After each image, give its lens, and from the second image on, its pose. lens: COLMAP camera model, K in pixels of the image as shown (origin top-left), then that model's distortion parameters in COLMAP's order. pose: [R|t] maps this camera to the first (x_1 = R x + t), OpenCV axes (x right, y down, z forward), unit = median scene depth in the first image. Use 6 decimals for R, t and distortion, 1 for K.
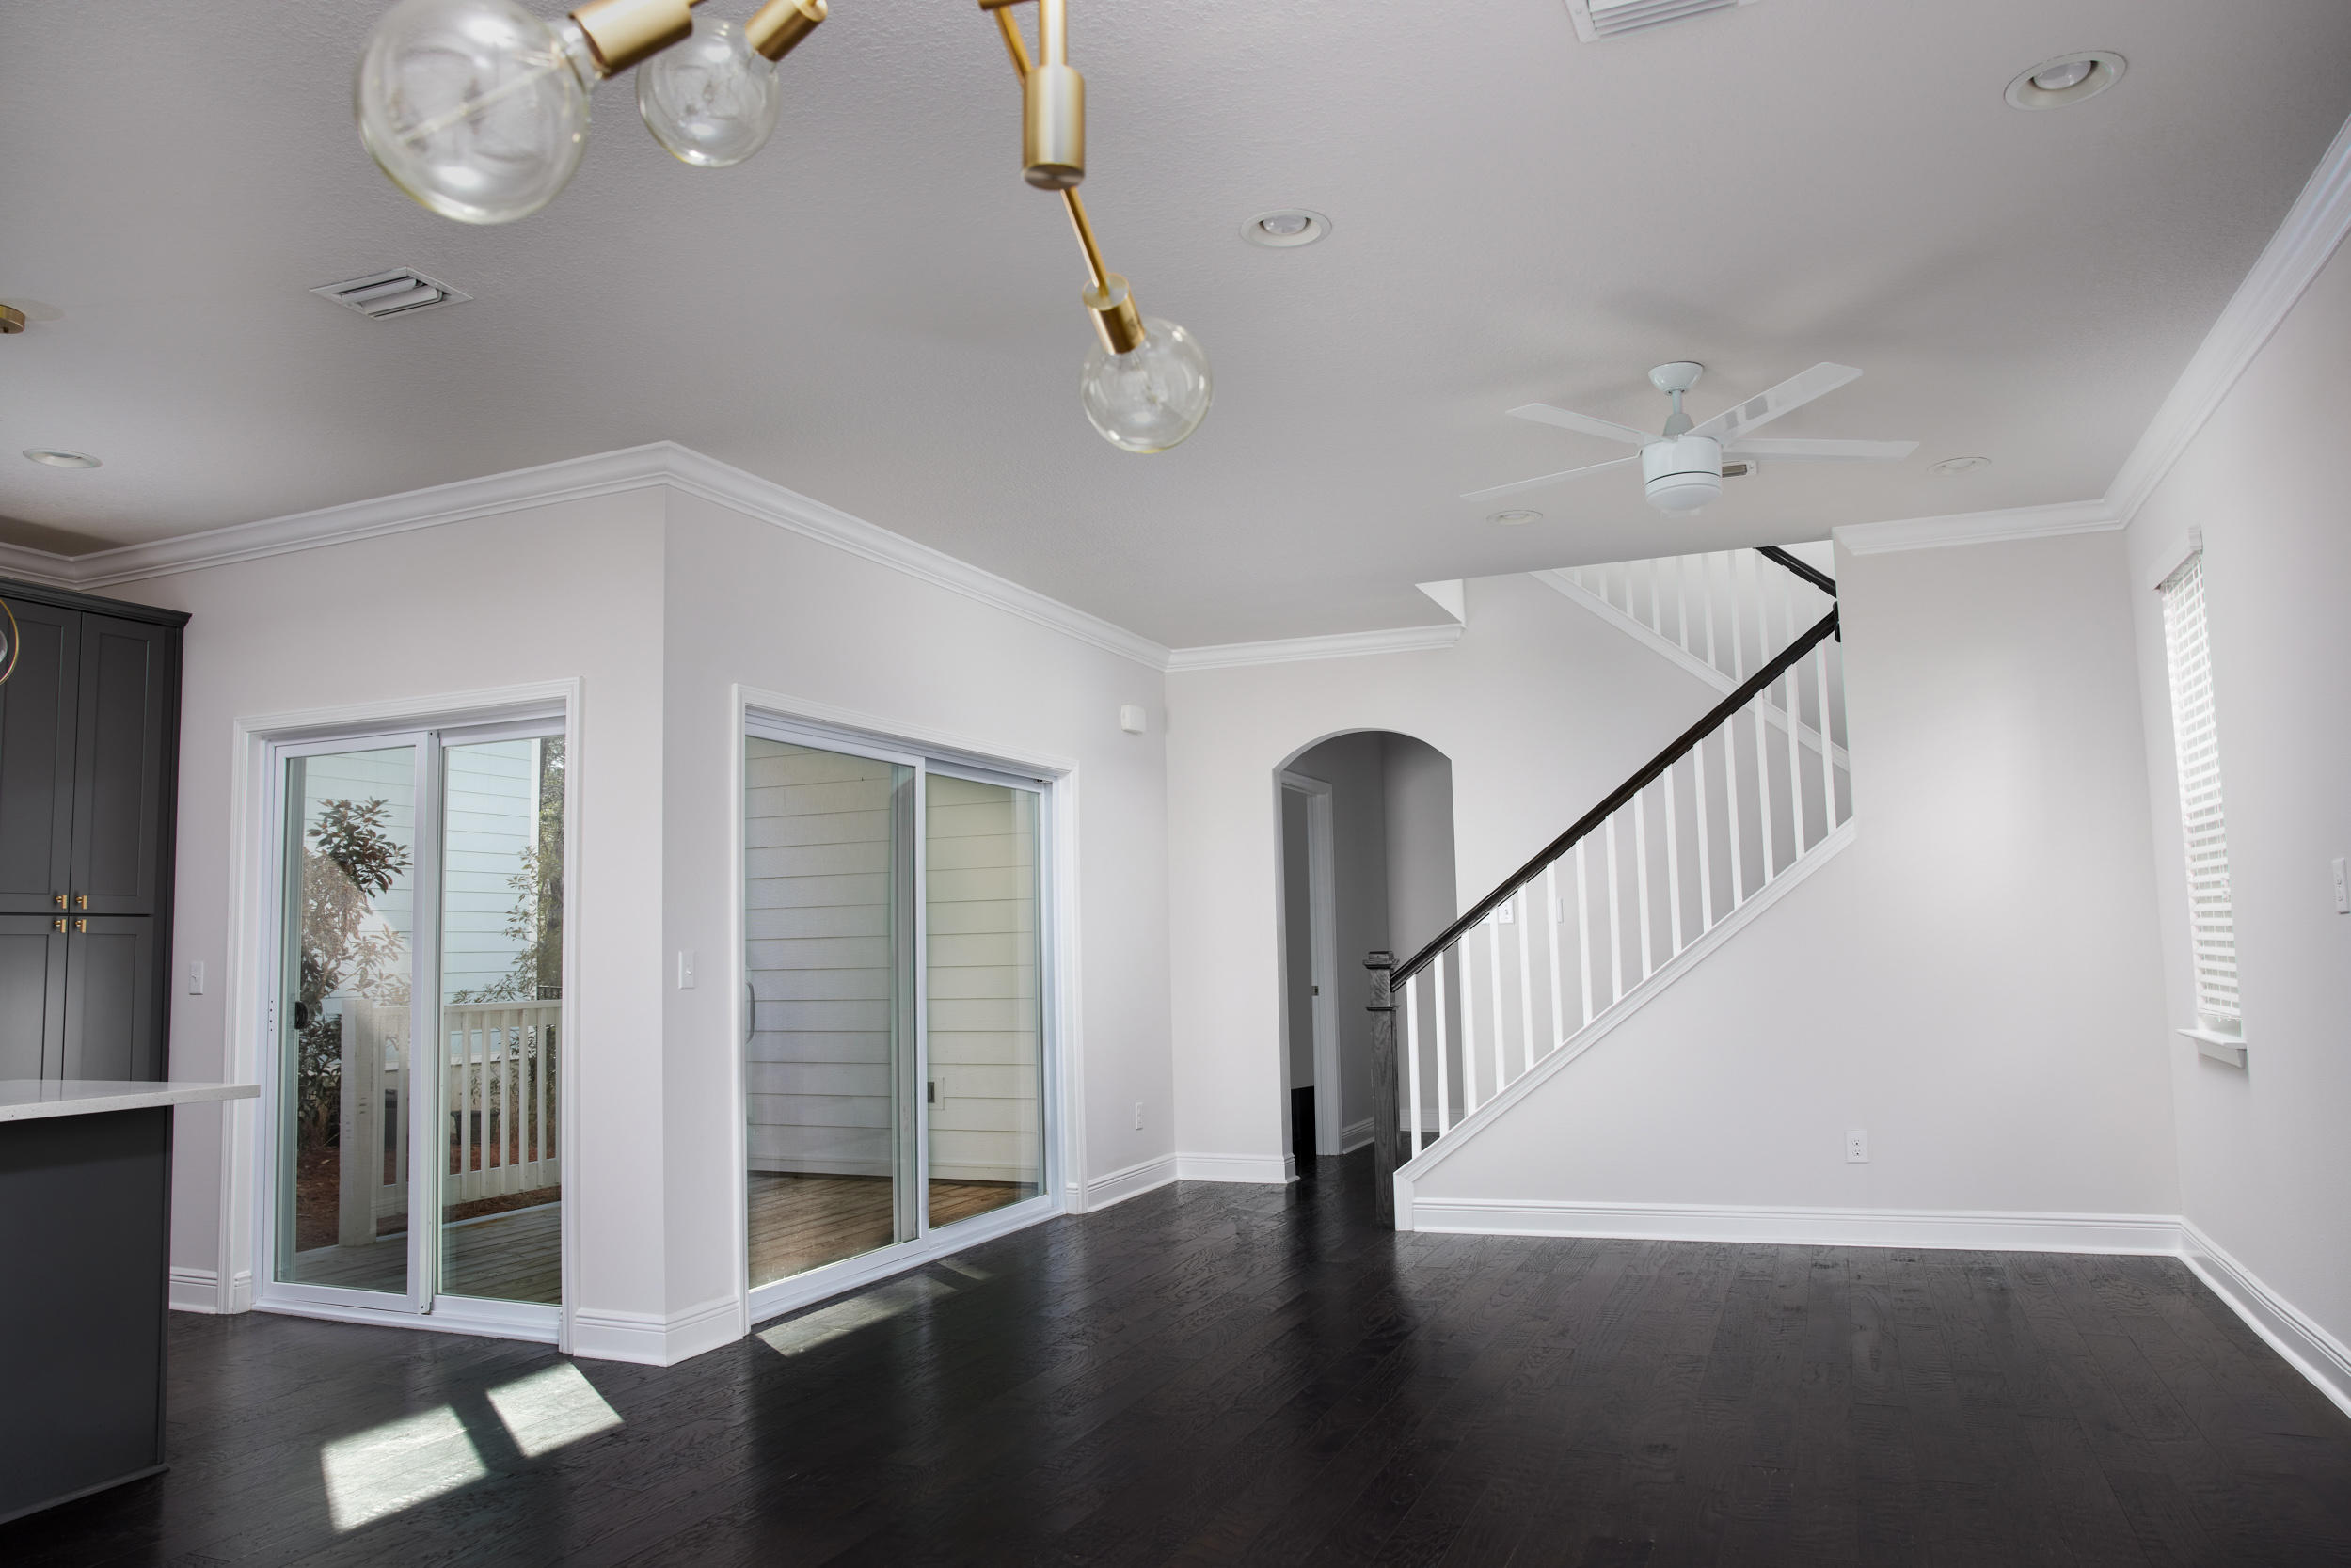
lens RADIAL K [[1754.2, 0, 1180.6], [0, 1754.2, 769.8], [0, 0, 1]] dist [0.004570, 0.000998]
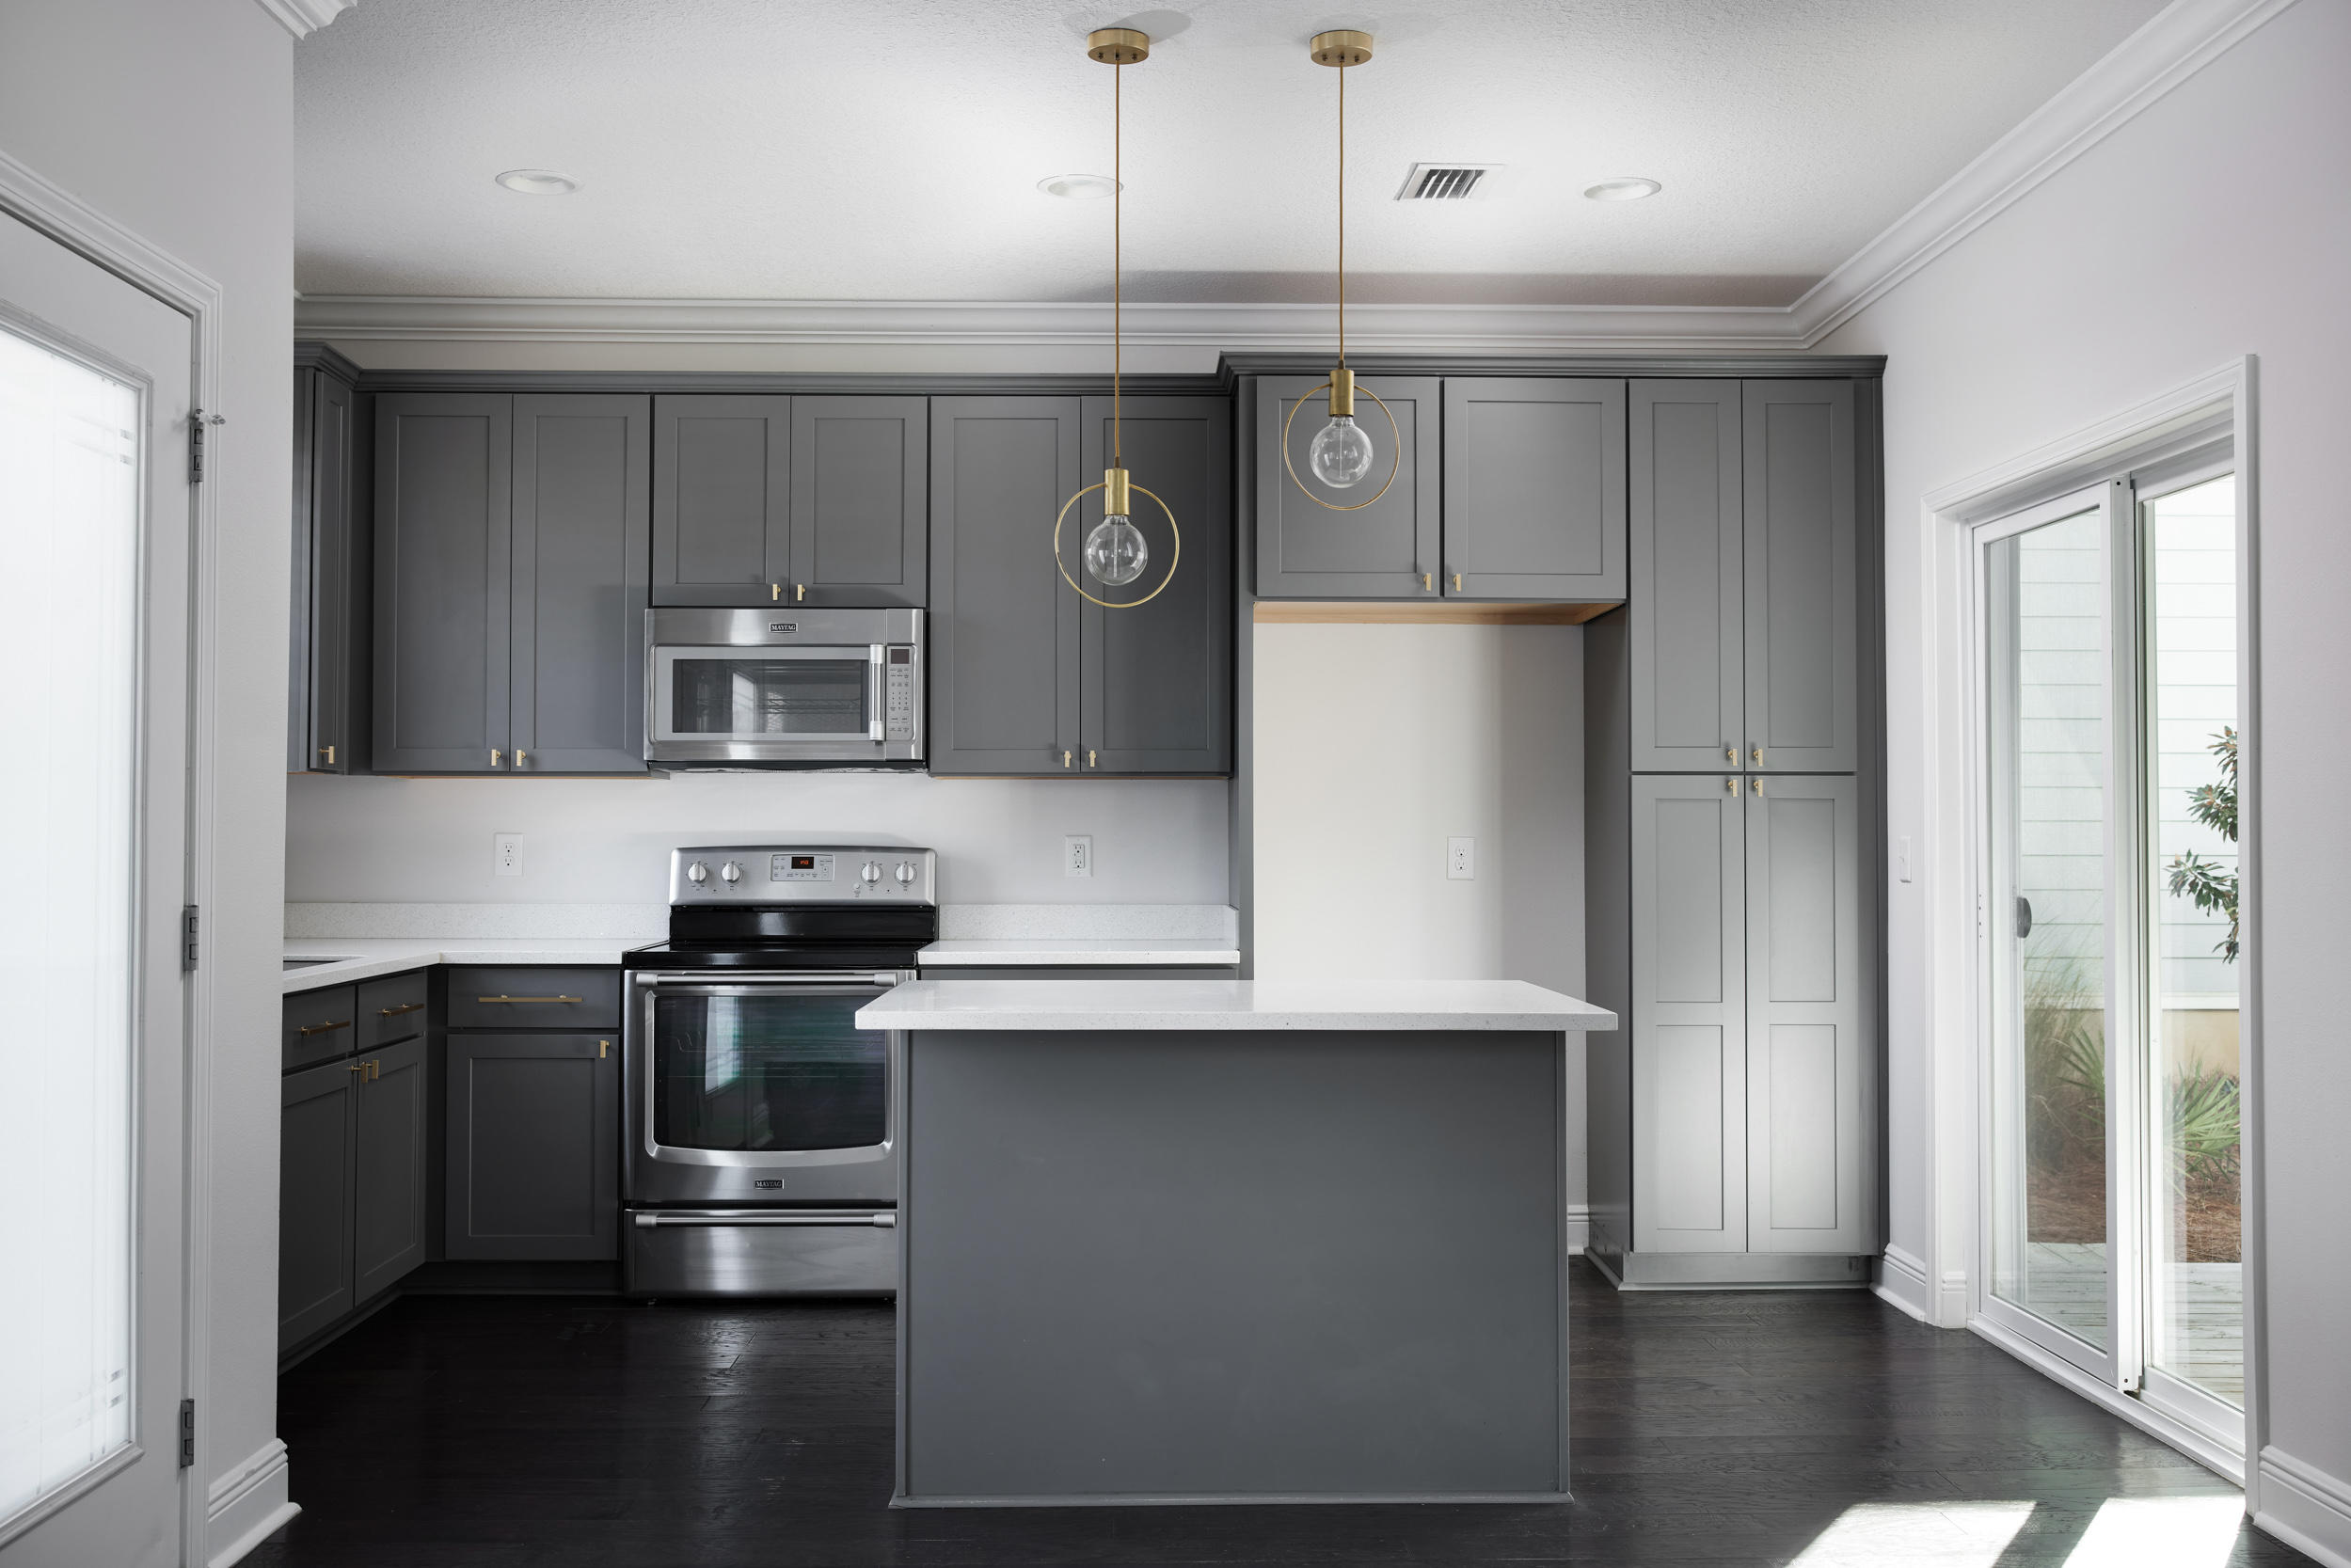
lens RADIAL K [[2281.2, 0, 1180.0], [0, 2281.2, 798.9], [0, 0, 1]] dist [-0.005250, 0.000000]
pose [[0.378833, 0.009663, -0.925415, 0.204541], [0.080546, 0.995807, 0.043371, 0.029744], [0.921953, -0.090969, 0.376466, 0.386488]]
